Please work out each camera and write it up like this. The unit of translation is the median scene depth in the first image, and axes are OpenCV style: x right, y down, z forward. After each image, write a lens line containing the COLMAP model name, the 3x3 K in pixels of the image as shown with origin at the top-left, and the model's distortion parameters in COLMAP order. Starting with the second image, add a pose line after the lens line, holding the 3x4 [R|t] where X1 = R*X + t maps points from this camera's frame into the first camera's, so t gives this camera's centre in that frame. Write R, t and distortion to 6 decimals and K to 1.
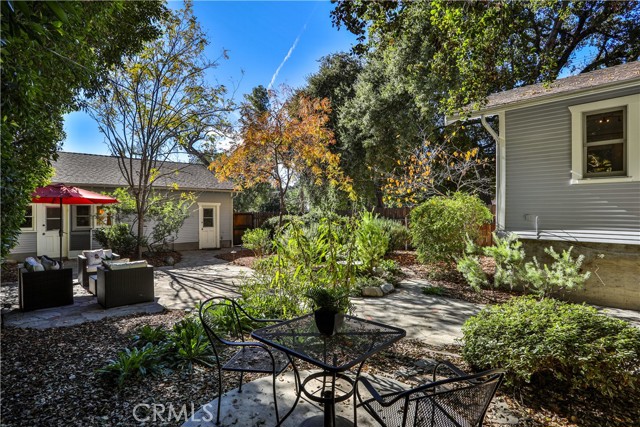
lens RADIAL K [[330.0, 0, 319.2], [0, 330.0, 213.1], [0, 0, 1]] dist [-0.056836, 0.018368]
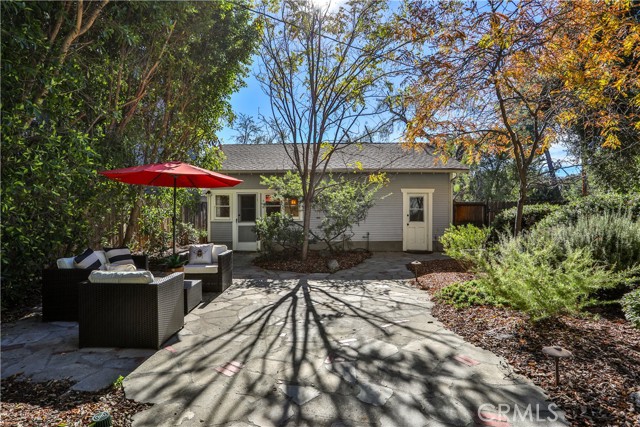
lens RADIAL K [[330.0, 0, 314.6], [0, 330.0, 214.4], [0, 0, 1]] dist [-0.056836, 0.018368]
pose [[0.704483, 0.010018, -0.709650, 0.032005], [-0.000568, 0.999908, 0.013552, 0.020728], [0.709721, -0.009144, 0.704424, 0.415309]]
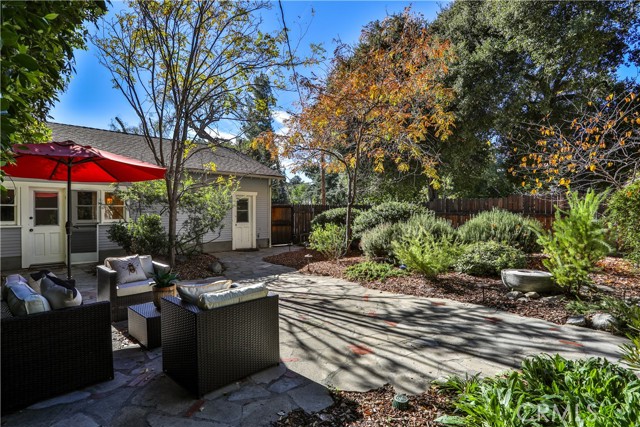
lens RADIAL K [[330.0, 0, 320.7], [0, 330.0, 214.9], [0, 0, 1]] dist [-0.056836, 0.018368]
pose [[0.999289, 0.006402, 0.037160, -0.234590], [-0.006864, 0.999900, 0.012330, 0.017575], [-0.037077, -0.012576, 0.999233, 0.253736]]
